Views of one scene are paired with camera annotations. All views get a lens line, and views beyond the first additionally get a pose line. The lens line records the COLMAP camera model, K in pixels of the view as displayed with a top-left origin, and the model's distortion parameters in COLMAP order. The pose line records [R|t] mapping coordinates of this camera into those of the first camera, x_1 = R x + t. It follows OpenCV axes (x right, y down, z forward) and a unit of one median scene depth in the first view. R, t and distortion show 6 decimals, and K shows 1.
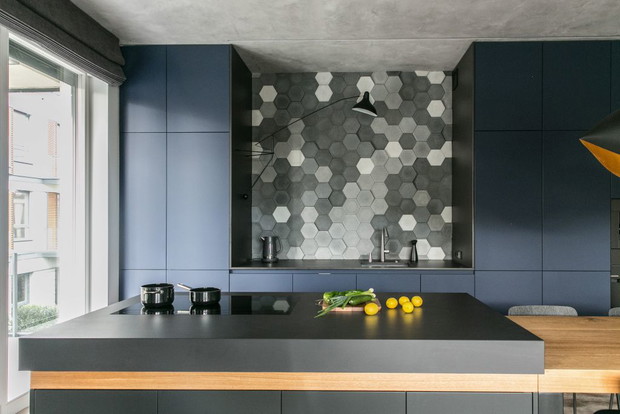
lens RADIAL K [[661.7, 0, 283.8], [0, 661.7, 207.3], [0, 0, 1]] dist [0.012538, -0.002785]
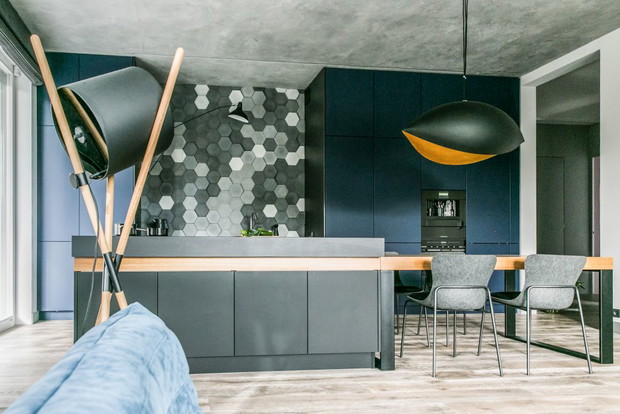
lens RADIAL K [[661.7, 0, 283.8], [0, 661.7, 207.3], [0, 0, 1]] dist [0.012538, -0.002785]
pose [[0.969187, 0.009189, 0.246156, -0.089836], [-0.002052, 0.999570, -0.029237, 0.052337], [-0.246319, 0.027832, 0.968789, -0.190991]]
